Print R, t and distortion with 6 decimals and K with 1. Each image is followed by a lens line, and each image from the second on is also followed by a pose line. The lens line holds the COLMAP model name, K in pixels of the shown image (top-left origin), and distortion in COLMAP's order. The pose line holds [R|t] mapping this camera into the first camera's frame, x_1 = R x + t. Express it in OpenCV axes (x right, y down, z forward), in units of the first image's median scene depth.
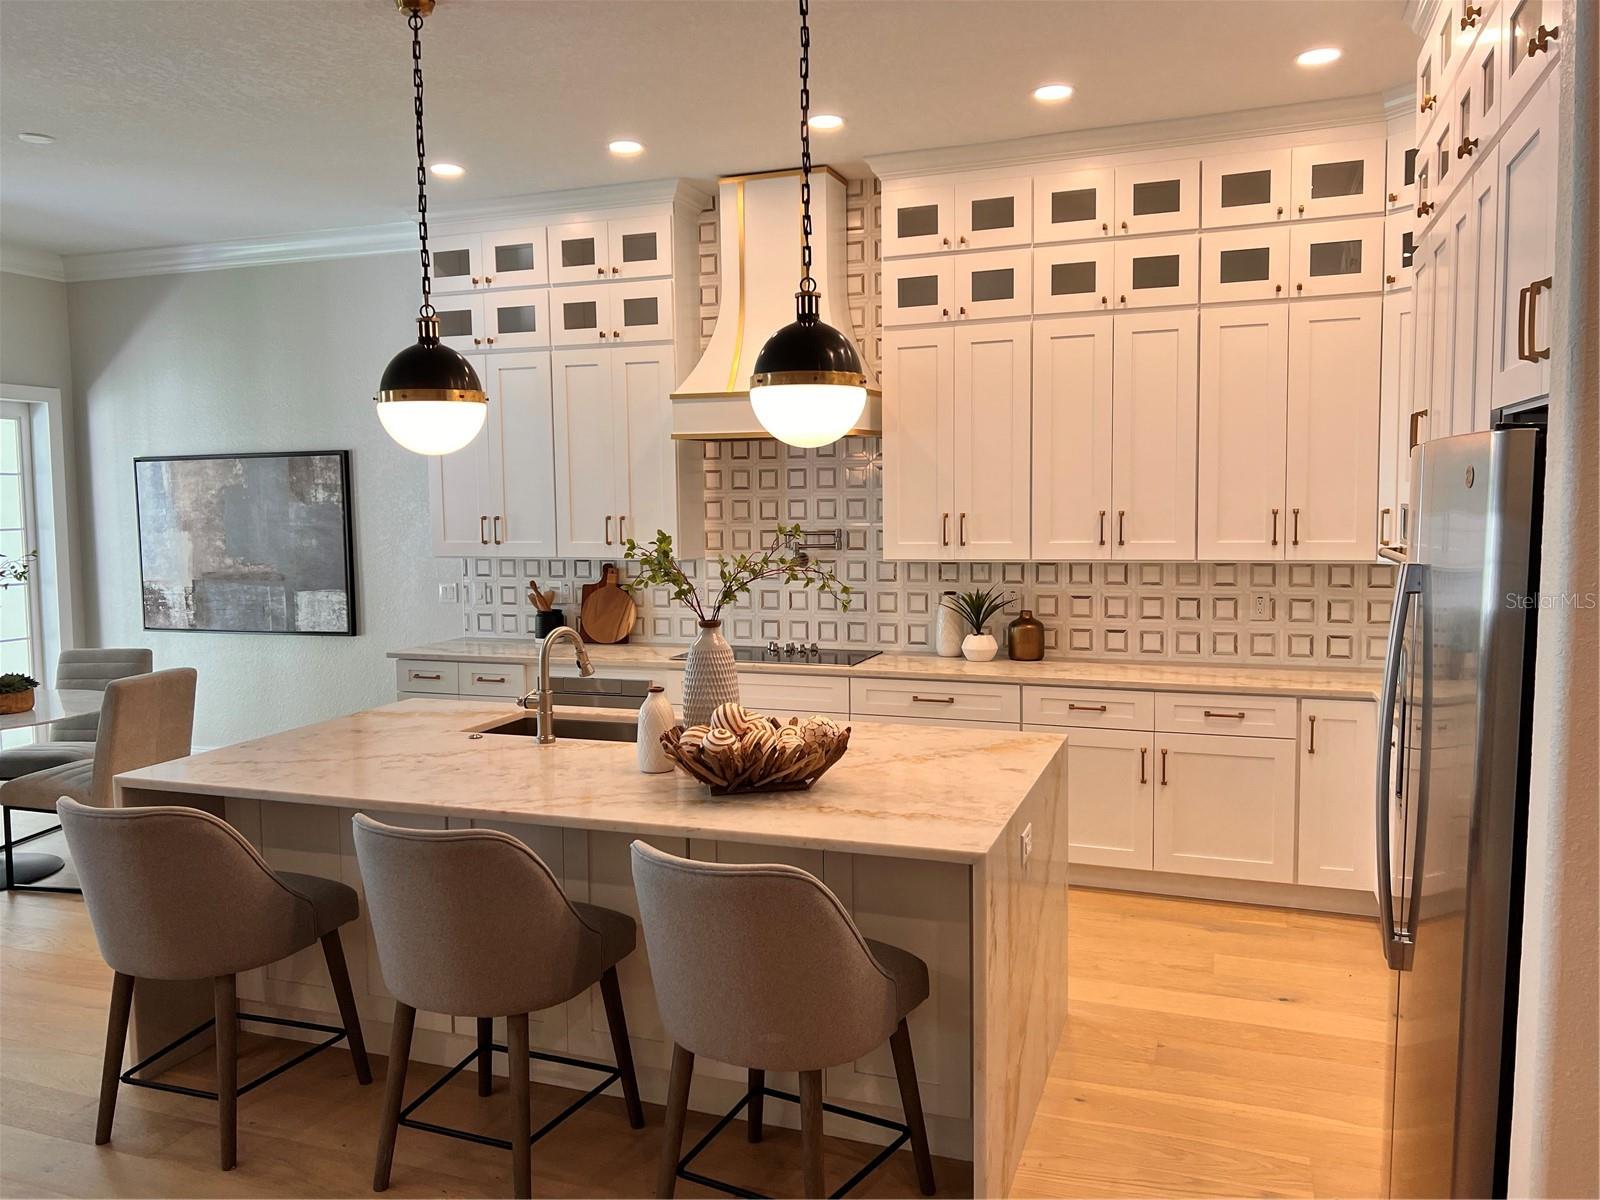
lens RADIAL K [[1191.3, 0, 800.0], [0, 1191.3, 600.0], [0, 0, 1]] dist [0.054646, -0.002141]
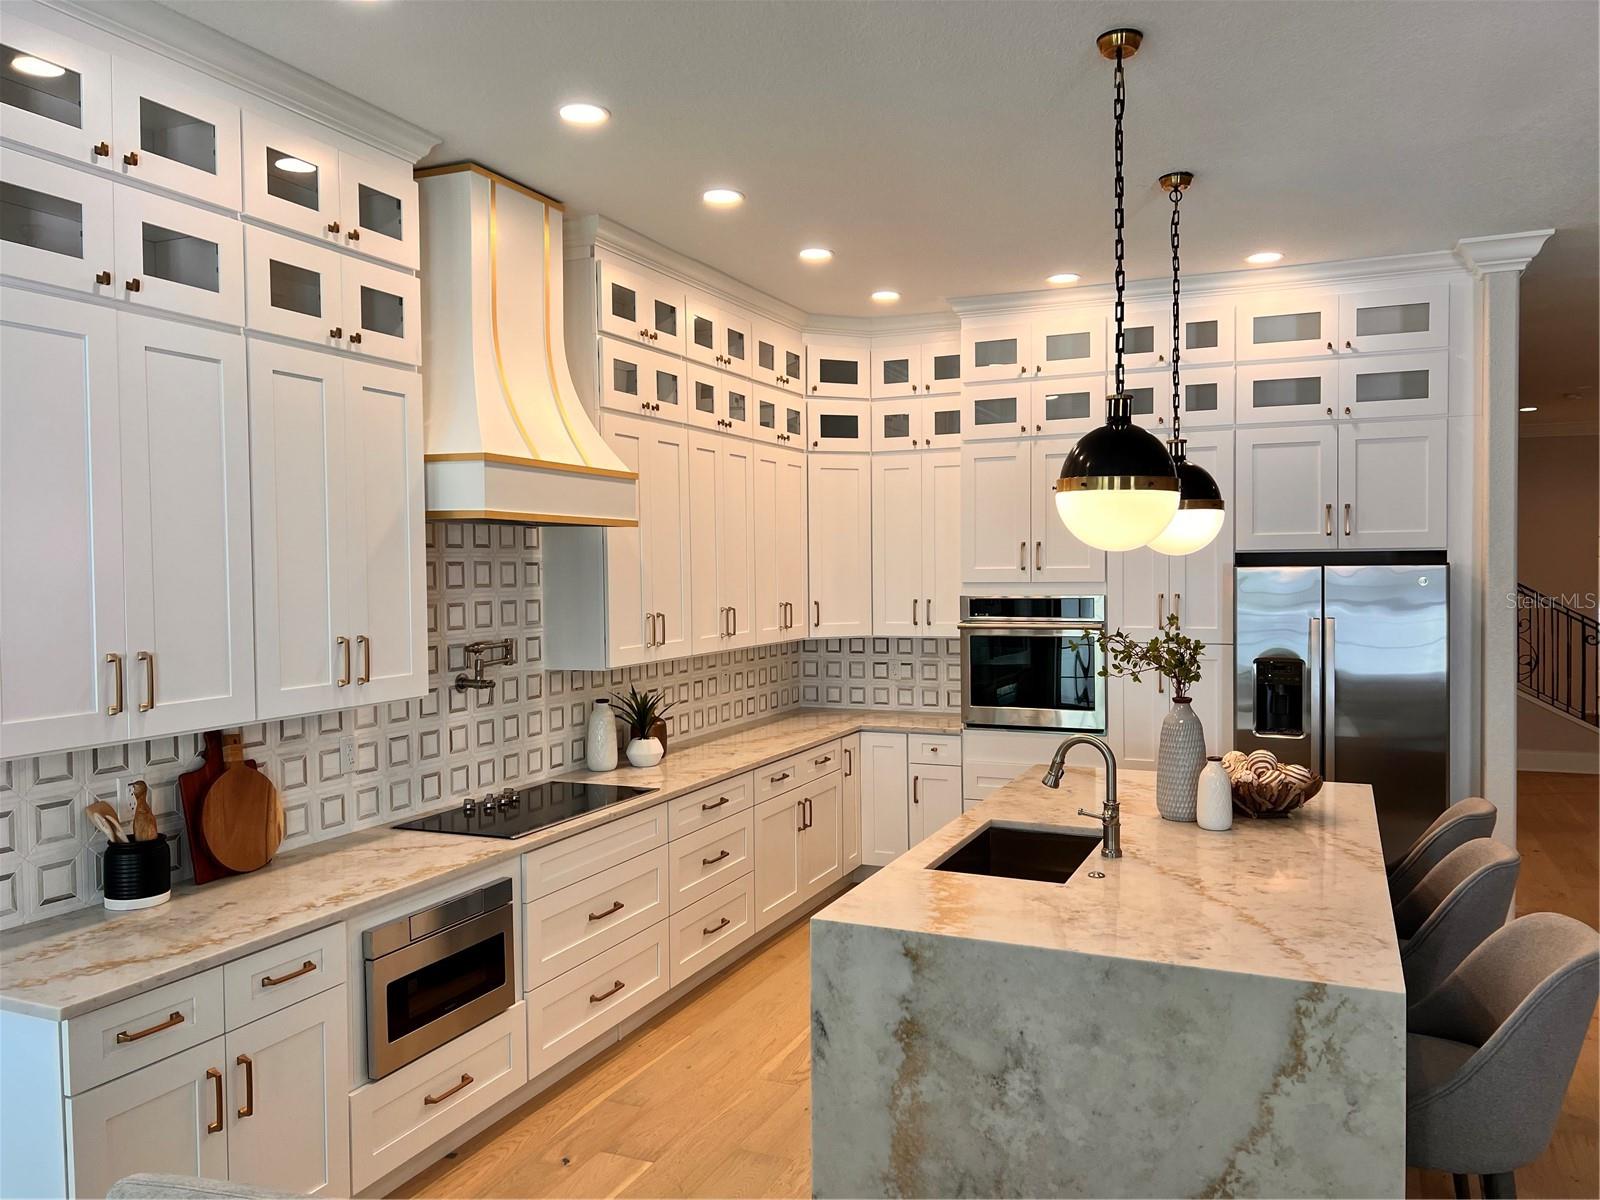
lens RADIAL K [[1191.3, 0, 800.0], [0, 1191.3, 600.0], [0, 0, 1]] dist [0.054646, -0.002141]
pose [[0.064651, -0.017359, 0.997757, -0.808966], [0.094772, 0.995436, 0.011178, -0.082084], [-0.993397, 0.093837, 0.066001, 0.809364]]
